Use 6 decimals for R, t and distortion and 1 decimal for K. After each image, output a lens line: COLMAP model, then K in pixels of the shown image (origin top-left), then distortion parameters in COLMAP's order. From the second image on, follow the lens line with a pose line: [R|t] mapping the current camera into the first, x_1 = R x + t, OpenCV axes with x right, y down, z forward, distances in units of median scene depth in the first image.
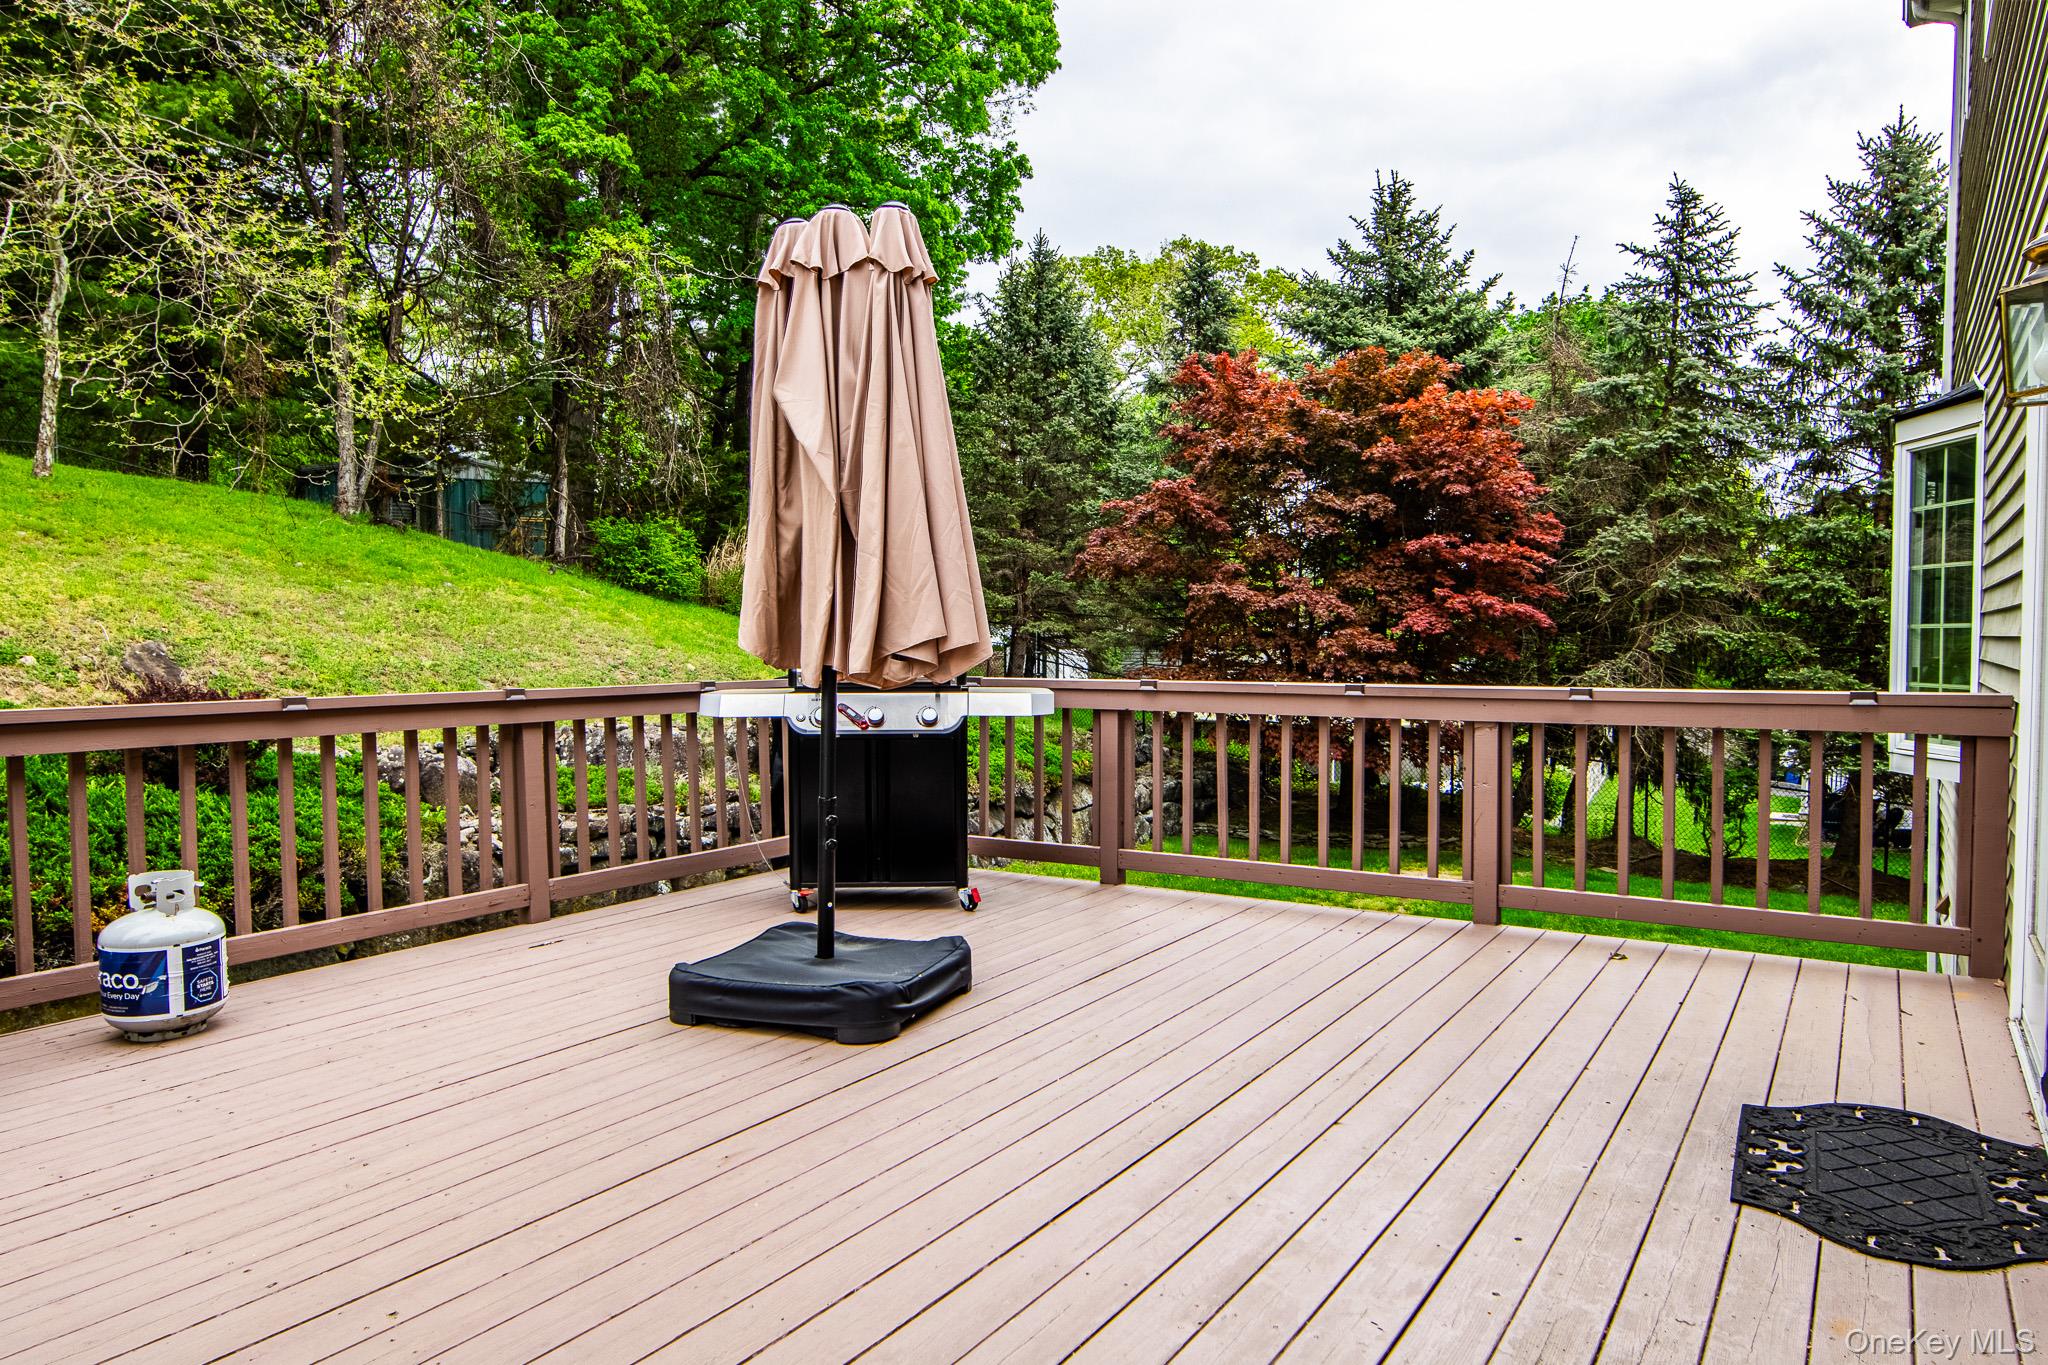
lens RADIAL K [[1335.3, 0, 1033.3], [0, 1335.3, 682.5], [0, 0, 1]] dist [-0.003850, 0.000621]
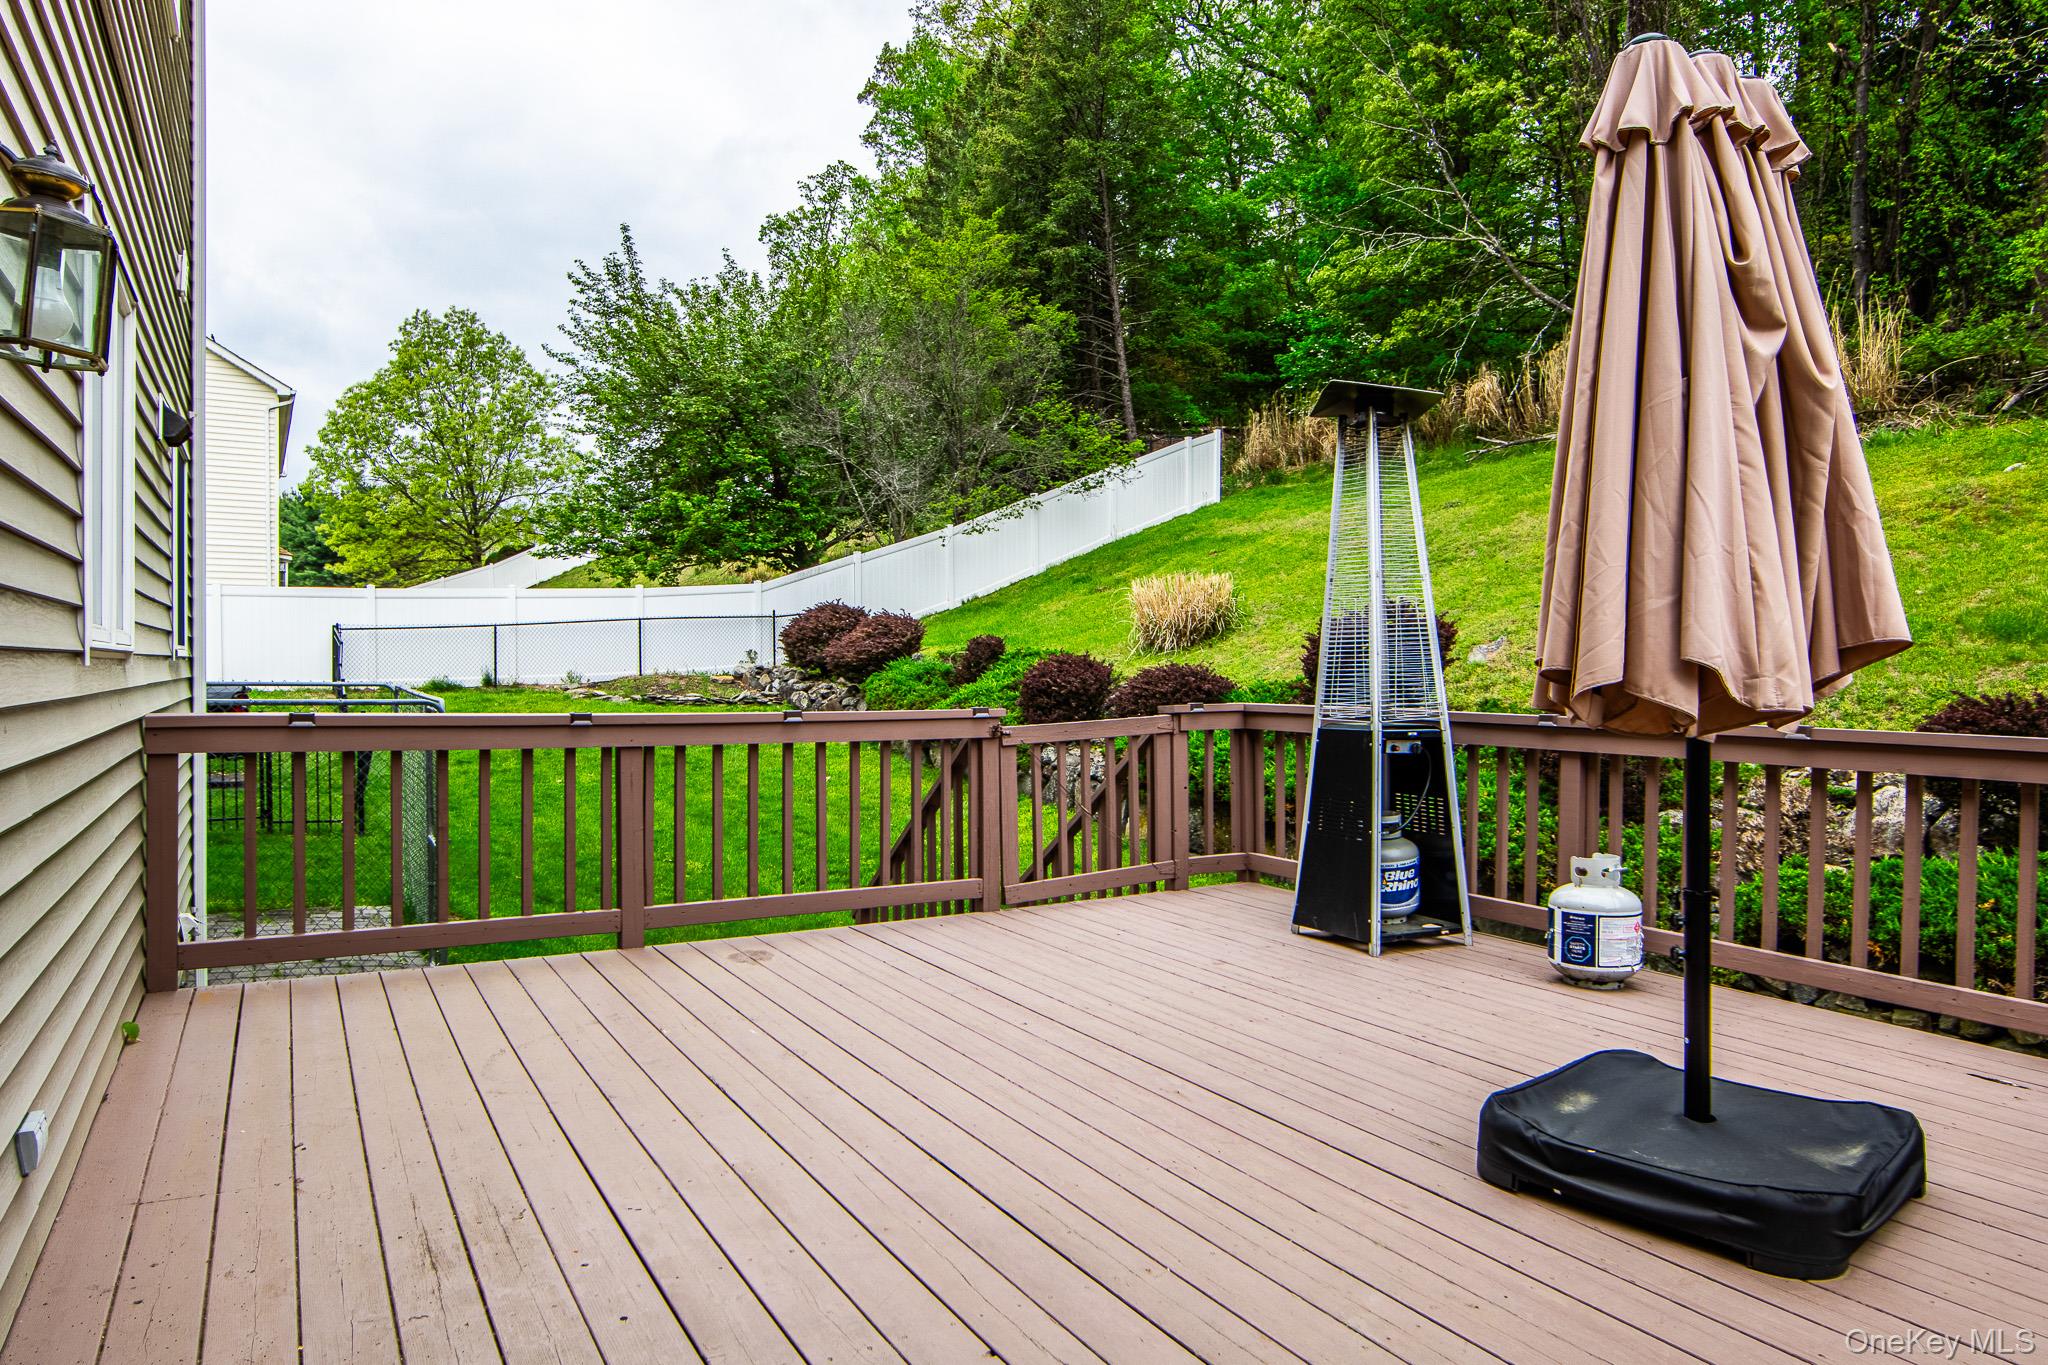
lens RADIAL K [[1302.3, 0, 1025.7], [0, 1302.3, 675.4], [0, 0, 1]] dist [-0.003645, -0.002081]
pose [[-0.469323, 0.001015, -0.883026, 0.771092], [-0.033029, 0.999279, 0.018703, -0.035517], [0.882409, 0.037943, -0.468951, 1.244235]]
